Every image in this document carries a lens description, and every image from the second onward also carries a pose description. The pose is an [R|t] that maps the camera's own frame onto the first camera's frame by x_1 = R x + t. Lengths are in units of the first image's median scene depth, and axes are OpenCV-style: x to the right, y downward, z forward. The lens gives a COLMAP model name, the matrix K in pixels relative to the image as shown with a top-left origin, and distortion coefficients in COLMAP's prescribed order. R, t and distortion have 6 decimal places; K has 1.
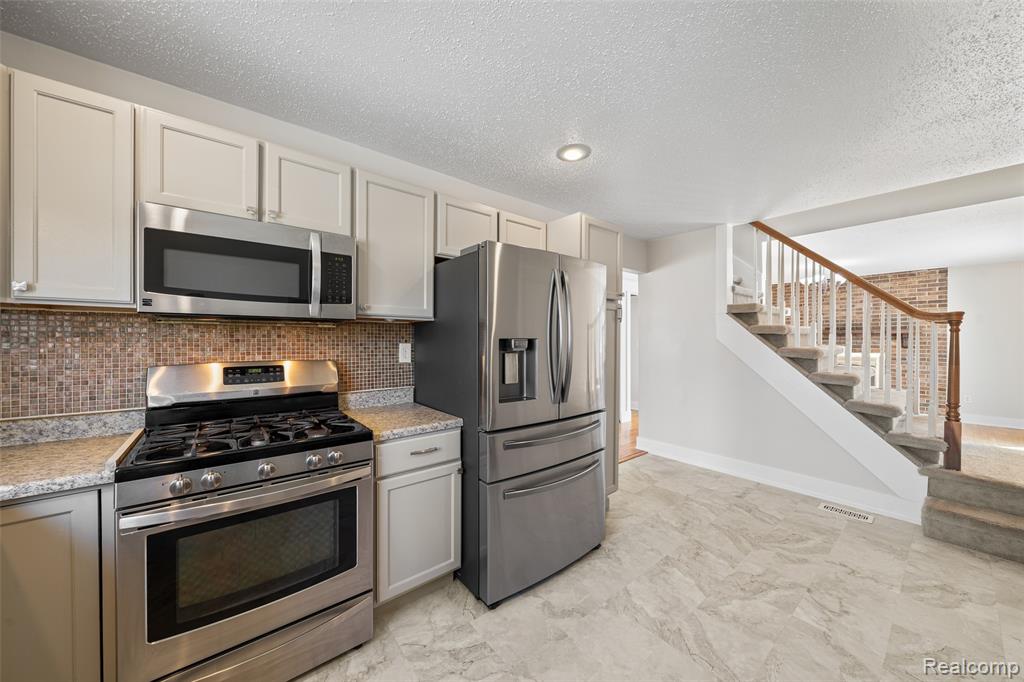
lens RADIAL K [[359.2, 0, 505.0], [0, 359.2, 339.3], [0, 0, 1]] dist [-0.002929, -0.000163]
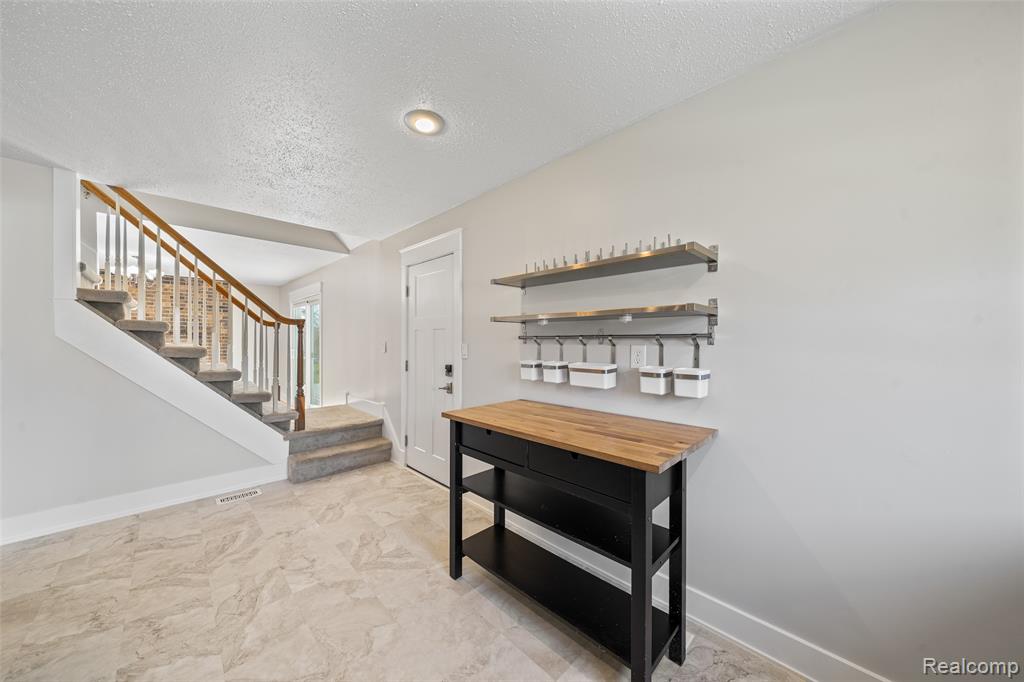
lens RADIAL K [[354.2, 0, 507.3], [0, 354.2, 337.8], [0, 0, 1]] dist [-0.001578, -0.000251]
pose [[-0.096492, 0.003330, 0.995328, -0.243829], [-0.003582, 0.999987, -0.003693, 0.000989], [-0.995327, -0.003922, -0.096479, 0.348519]]
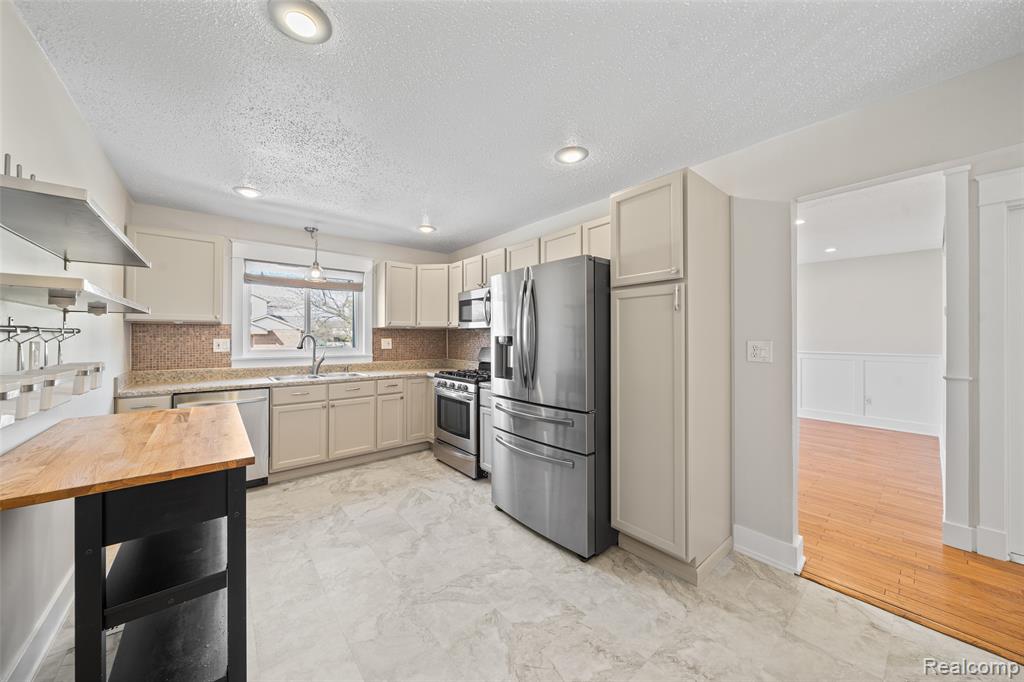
lens RADIAL K [[354.2, 0, 507.3], [0, 354.2, 337.8], [0, 0, 1]] dist [-0.001578, -0.000251]
pose [[0.018314, -0.004511, -0.999822, 1.171644], [-0.001693, 0.999988, -0.004543, 0.008534], [0.999831, 0.001776, 0.018306, 0.785615]]
